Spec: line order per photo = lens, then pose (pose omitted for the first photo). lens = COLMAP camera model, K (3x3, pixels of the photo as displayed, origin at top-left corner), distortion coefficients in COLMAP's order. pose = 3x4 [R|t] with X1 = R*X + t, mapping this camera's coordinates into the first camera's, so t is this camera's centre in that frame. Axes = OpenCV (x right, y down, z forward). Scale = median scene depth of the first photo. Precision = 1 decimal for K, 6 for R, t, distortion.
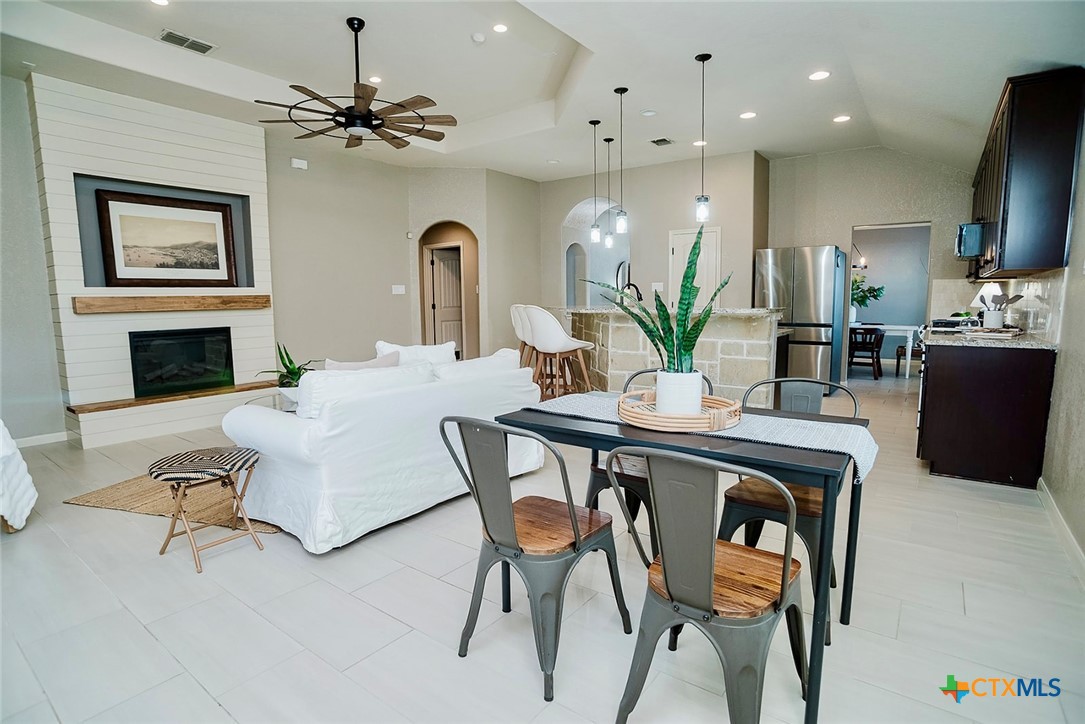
lens RADIAL K [[545.0, 0, 542.5], [0, 545.0, 362.0], [0, 0, 1]] dist [-0.016545, 0.001035]
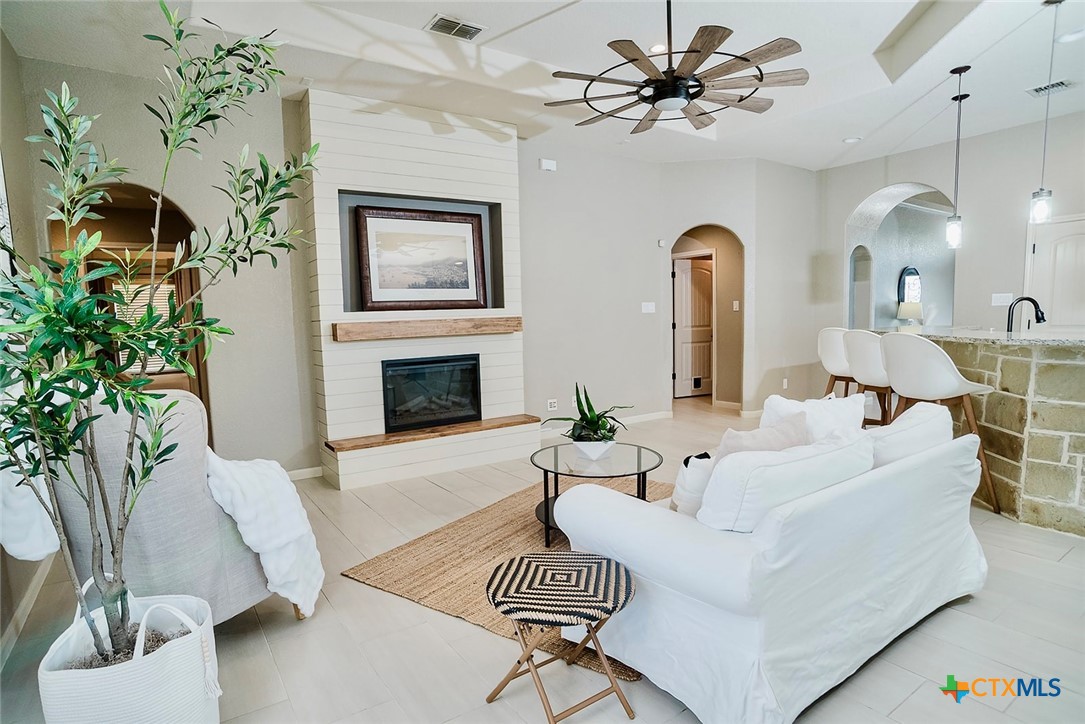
lens RADIAL K [[549.1, 0, 541.6], [0, 549.1, 370.2], [0, 0, 1]] dist [-0.048176, 0.000627]
pose [[0.961029, 0.016074, -0.275978, -0.257480], [-0.018203, 0.999821, -0.005154, -0.039447], [0.275846, 0.009977, 0.961150, 0.194934]]
